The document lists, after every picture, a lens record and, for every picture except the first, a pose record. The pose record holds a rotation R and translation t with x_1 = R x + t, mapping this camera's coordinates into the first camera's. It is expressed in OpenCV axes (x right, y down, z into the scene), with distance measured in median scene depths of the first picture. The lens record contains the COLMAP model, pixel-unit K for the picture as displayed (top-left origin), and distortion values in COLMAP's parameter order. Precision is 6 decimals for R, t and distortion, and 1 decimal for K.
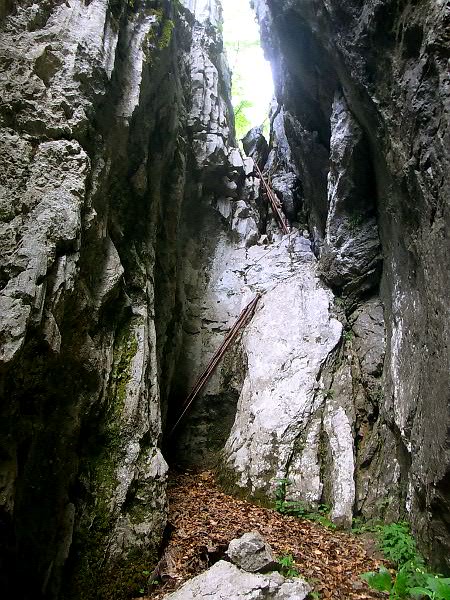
lens RADIAL K [[489.7, 0, 243.7], [0, 489.7, 314.7], [0, 0, 1]] dist [-0.063620, -0.004668]
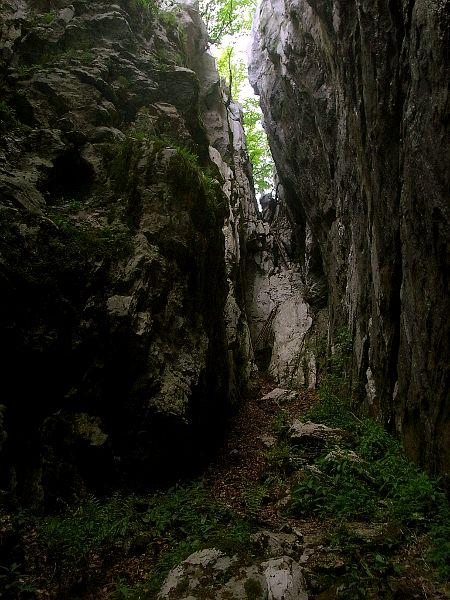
lens RADIAL K [[489.7, 0, 243.7], [0, 489.7, 314.7], [0, 0, 1]] dist [-0.063620, -0.004668]
pose [[0.998973, -0.044294, -0.009581, -0.117324], [0.044916, 0.995840, 0.079281, -0.202311], [0.006029, -0.079630, 0.996806, -1.402387]]
